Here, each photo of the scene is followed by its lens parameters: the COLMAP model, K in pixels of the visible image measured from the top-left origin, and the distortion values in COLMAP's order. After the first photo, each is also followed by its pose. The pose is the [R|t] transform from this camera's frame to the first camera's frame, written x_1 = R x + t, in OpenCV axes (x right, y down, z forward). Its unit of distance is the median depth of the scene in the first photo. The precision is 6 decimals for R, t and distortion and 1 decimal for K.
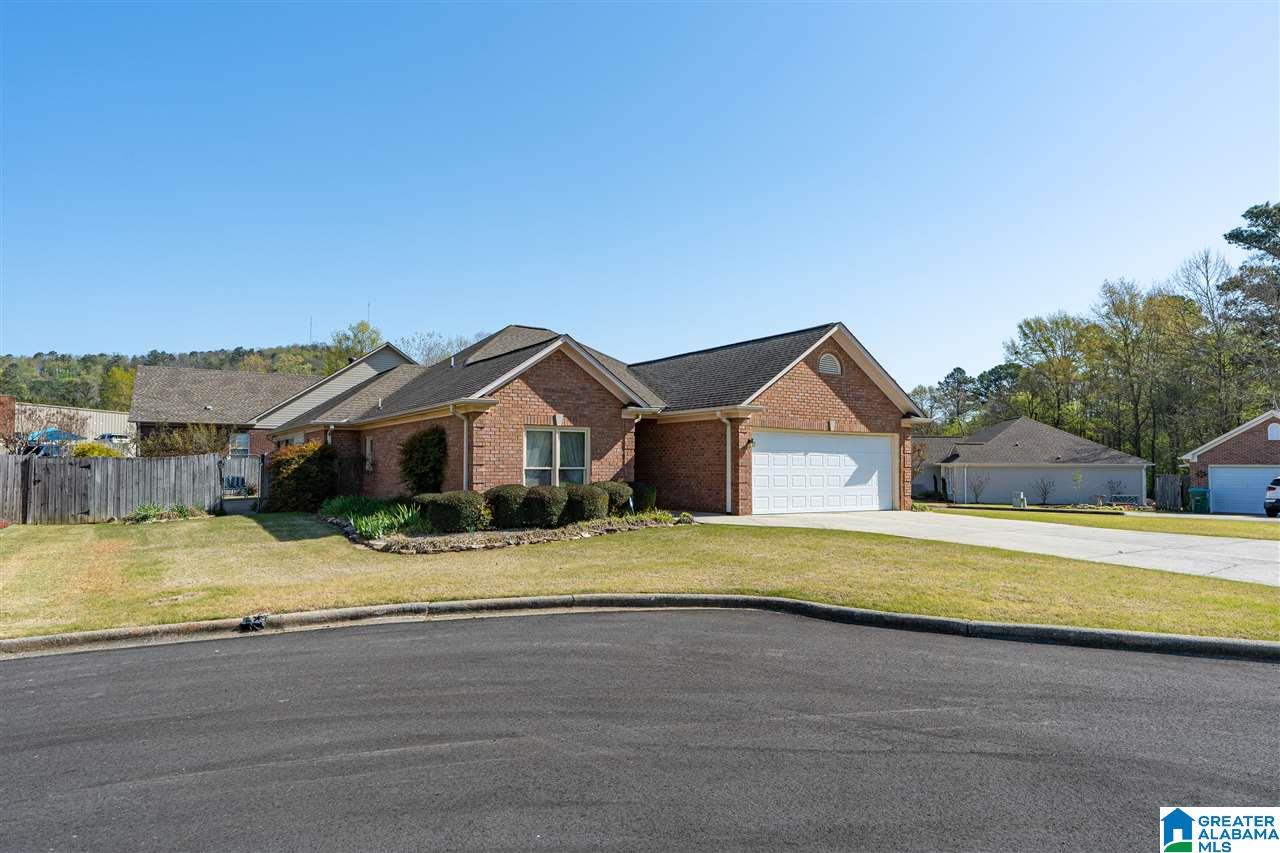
lens RADIAL K [[790.9, 0, 641.7], [0, 790.9, 435.4], [0, 0, 1]] dist [-0.001272, -0.002037]
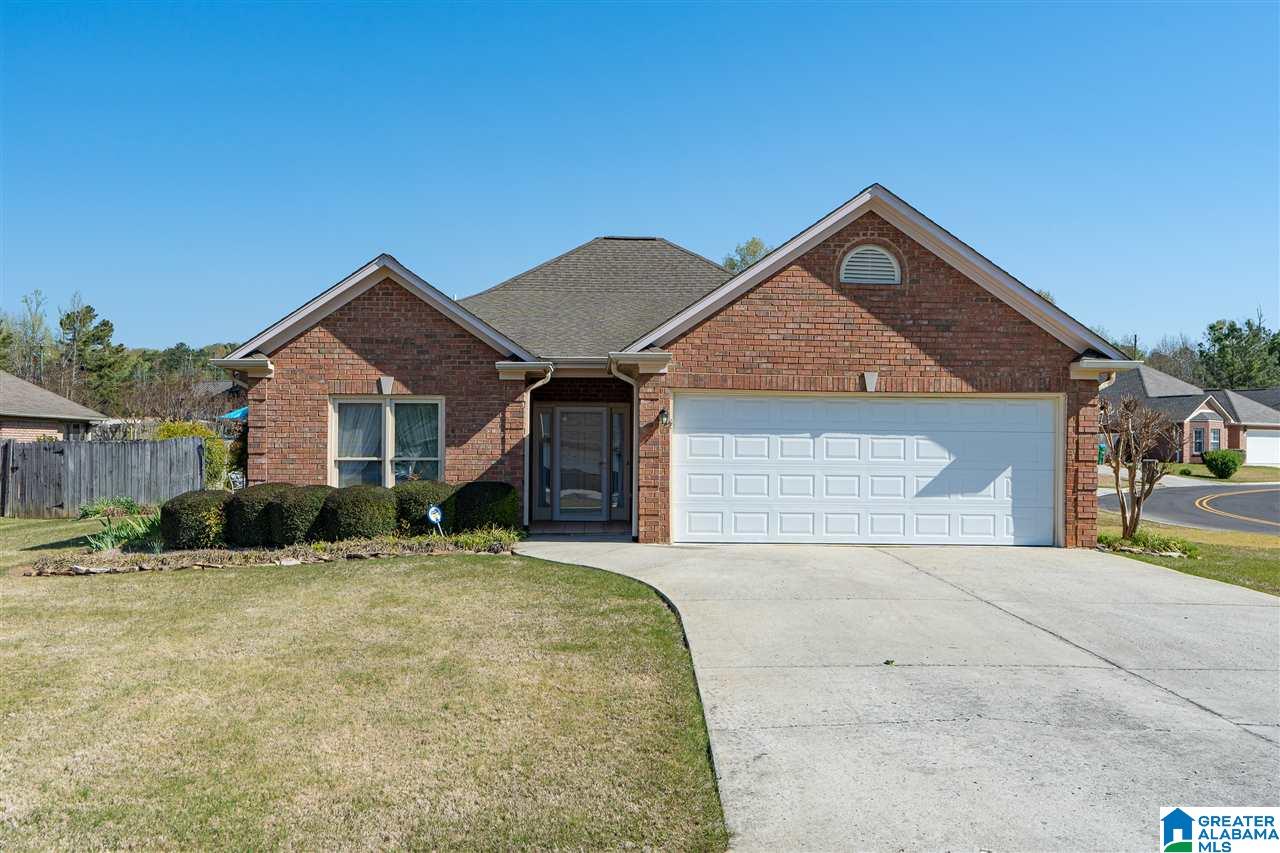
lens RADIAL K [[1140.0, 0, 638.7], [0, 1140.0, 431.8], [0, 0, 1]] dist [0.016172, 0.005503]
pose [[0.852536, -0.004863, -0.522647, 0.541721], [0.017207, 0.999676, 0.018766, 0.004555], [0.522386, -0.024992, 0.852343, 0.284506]]
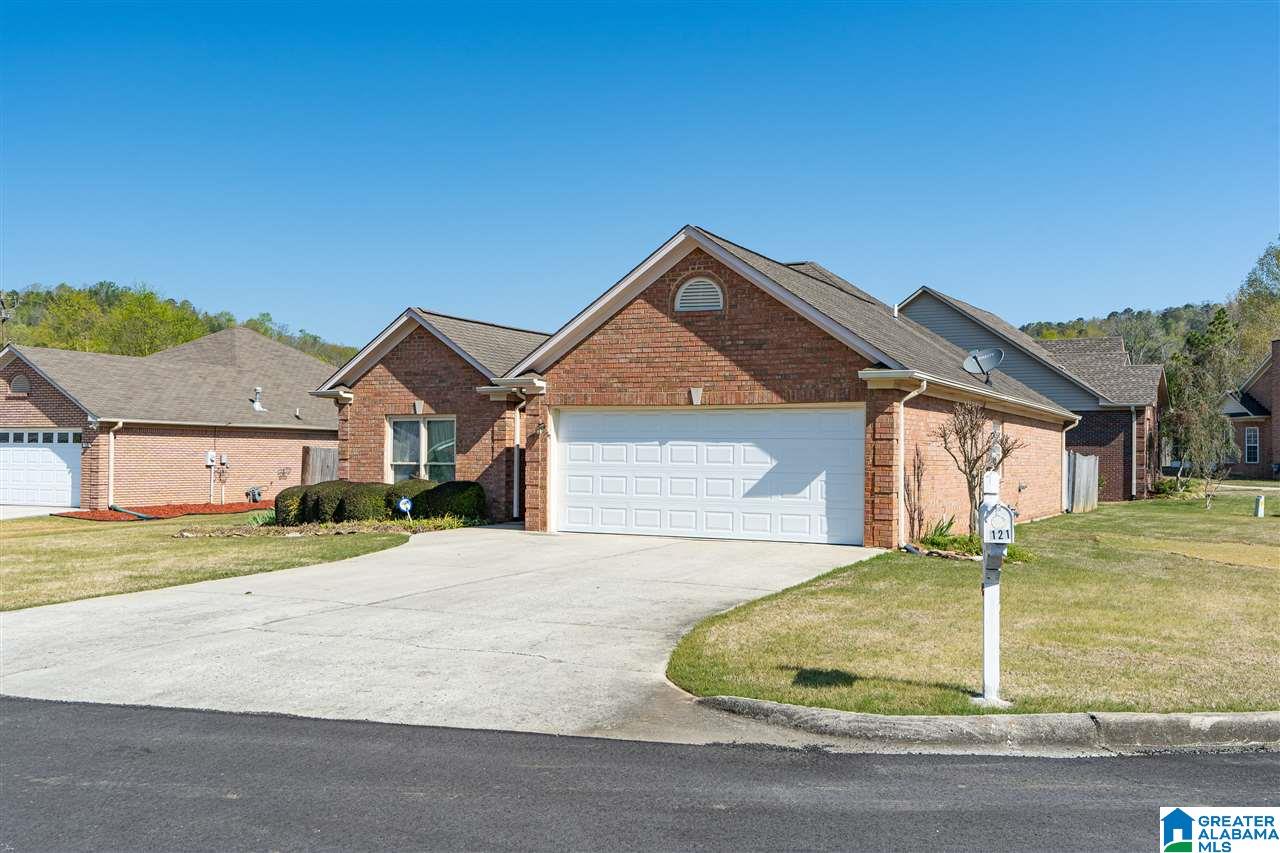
lens RADIAL K [[1203.8, 0, 640.9], [0, 1203.8, 425.3], [0, 0, 1]] dist [-0.018450, 0.000000]
pose [[0.482748, -0.022170, -0.875479, 1.100384], [0.031859, 0.999462, -0.007743, 0.017057], [0.875180, -0.024154, 0.483195, 0.548987]]
